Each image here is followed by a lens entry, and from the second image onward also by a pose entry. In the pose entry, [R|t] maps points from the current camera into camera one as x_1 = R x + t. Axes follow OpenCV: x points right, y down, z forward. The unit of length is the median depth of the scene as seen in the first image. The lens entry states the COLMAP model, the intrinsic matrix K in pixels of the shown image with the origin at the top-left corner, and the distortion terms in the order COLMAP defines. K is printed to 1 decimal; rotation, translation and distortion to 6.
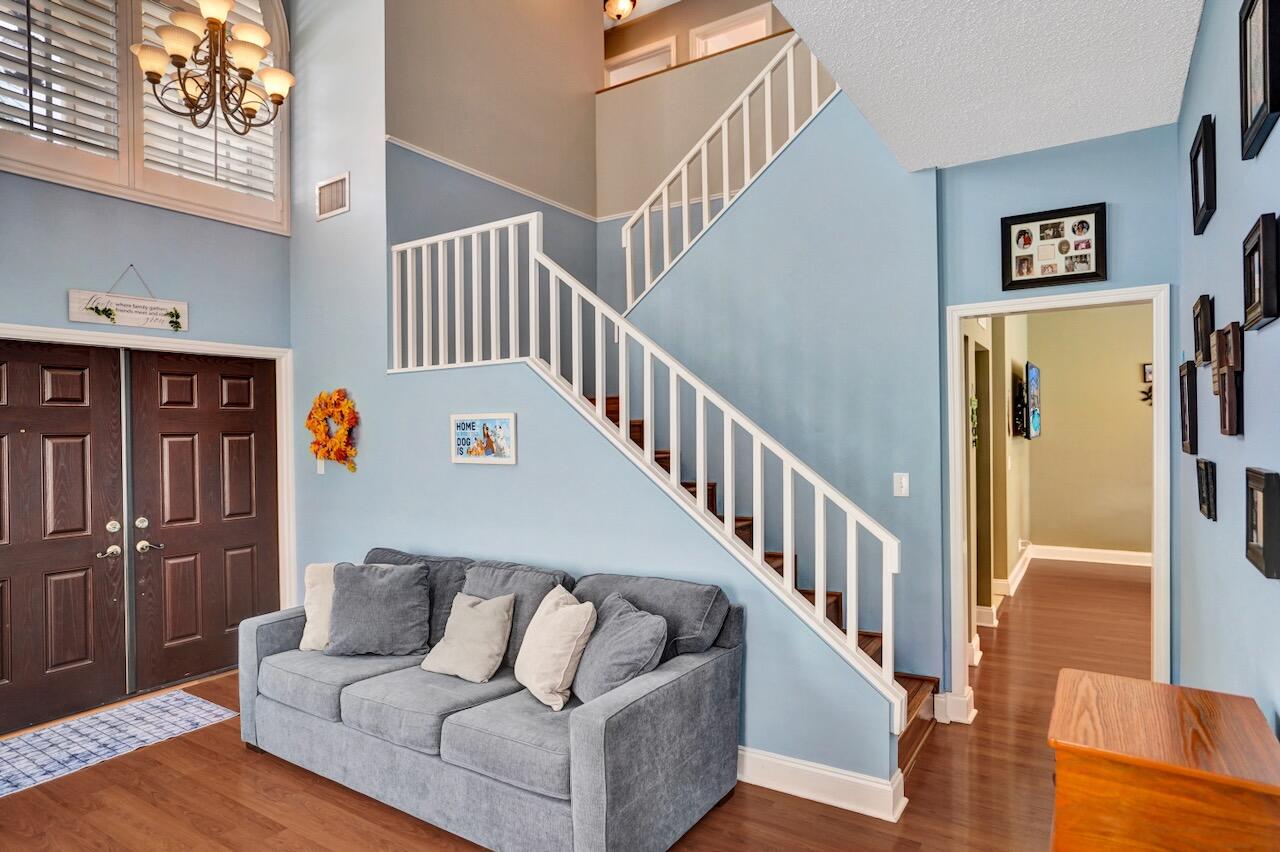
lens RADIAL K [[710.9, 0, 609.3], [0, 710.9, 429.4], [0, 0, 1]] dist [-0.004611, 0.003166]
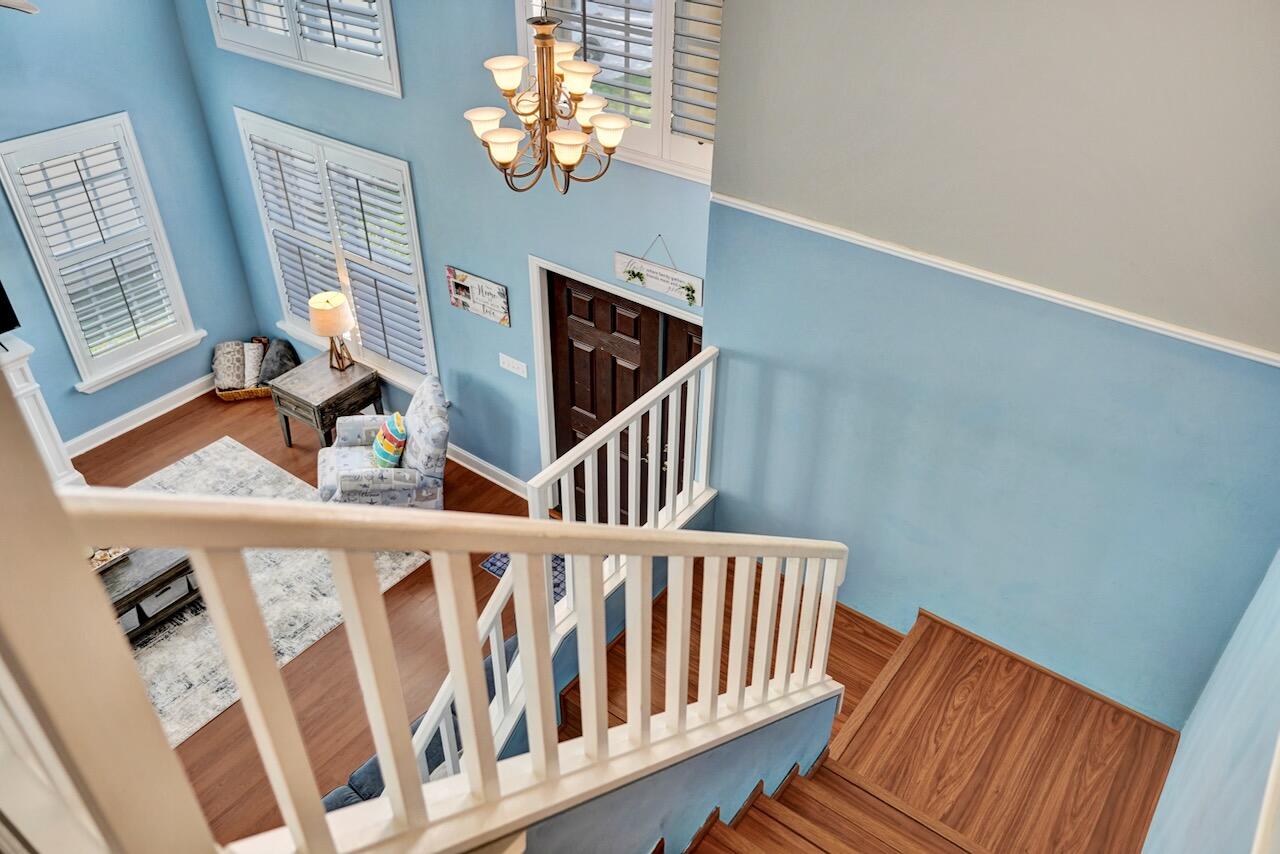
lens RADIAL K [[939.5, 0, 641.0], [0, 939.5, 430.7], [0, 0, 1]] dist [0.059795, 0.000969]
pose [[-0.038172, 0.600642, -0.798607, 0.516452], [-0.012429, 0.798842, 0.601413, -0.808132], [0.999194, 0.032883, -0.023028, 1.044453]]
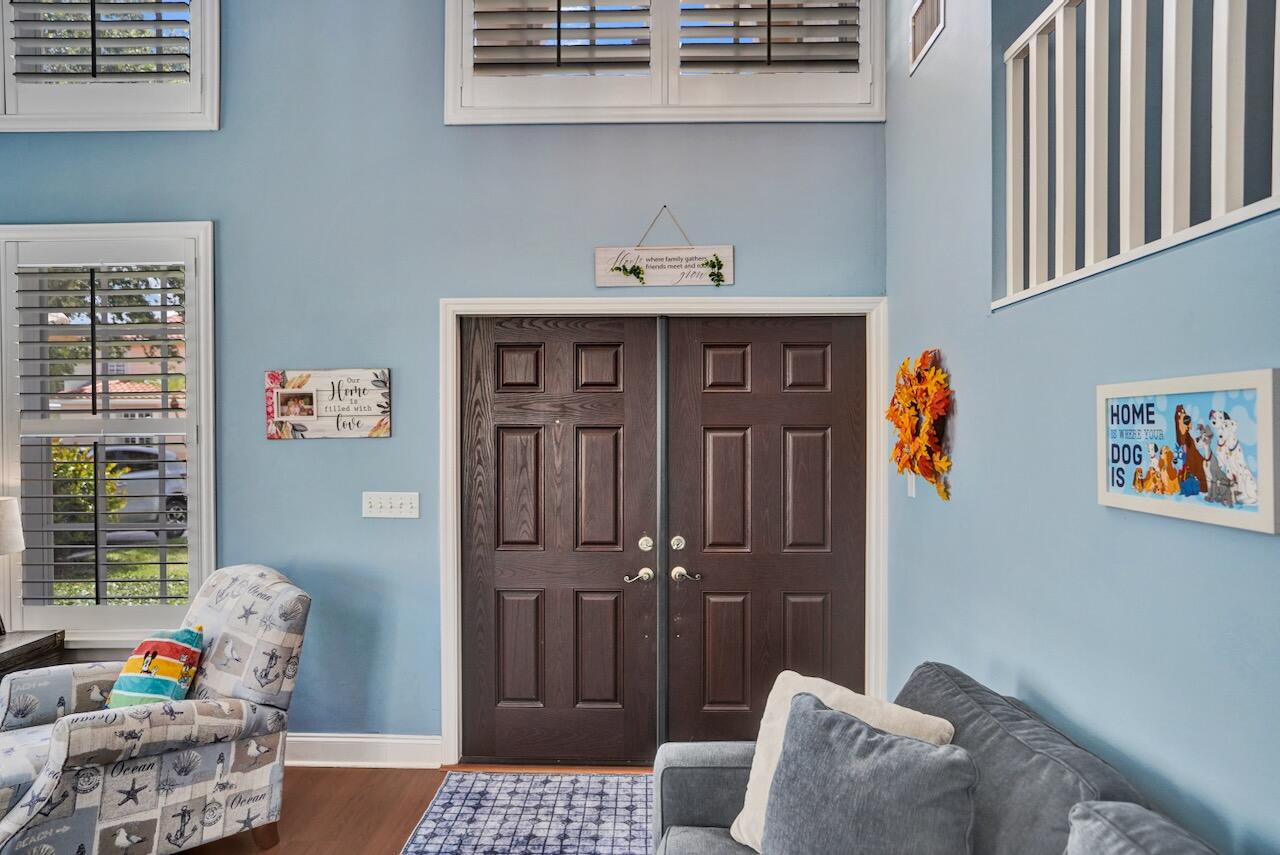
lens RADIAL K [[739.3, 0, 645.4], [0, 739.3, 436.3], [0, 0, 1]] dist [-0.026204, 0.005081]
pose [[0.555561, 0.019798, -0.831240, -0.019160], [-0.007944, 0.999797, 0.018503, 0.002540], [0.831438, -0.003677, 0.555606, 0.556490]]
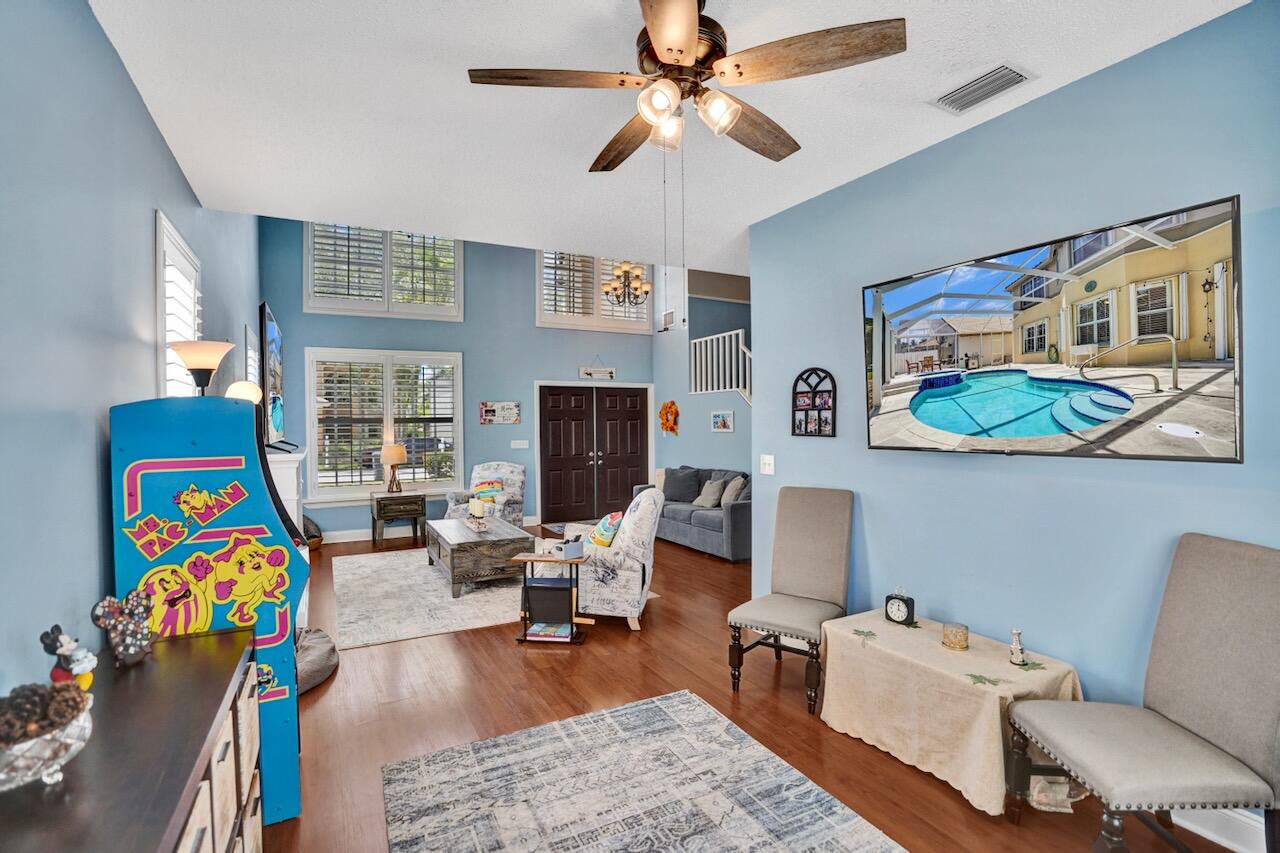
lens RADIAL K [[572.7, 0, 639.7], [0, 572.7, 428.3], [0, 0, 1]] dist [-0.003891, 0.002515]
pose [[0.891454, 0.009447, -0.453012, 0.447243], [-0.003056, 0.999885, 0.014836, 0.007168], [0.453100, -0.011841, 0.891381, -0.855823]]
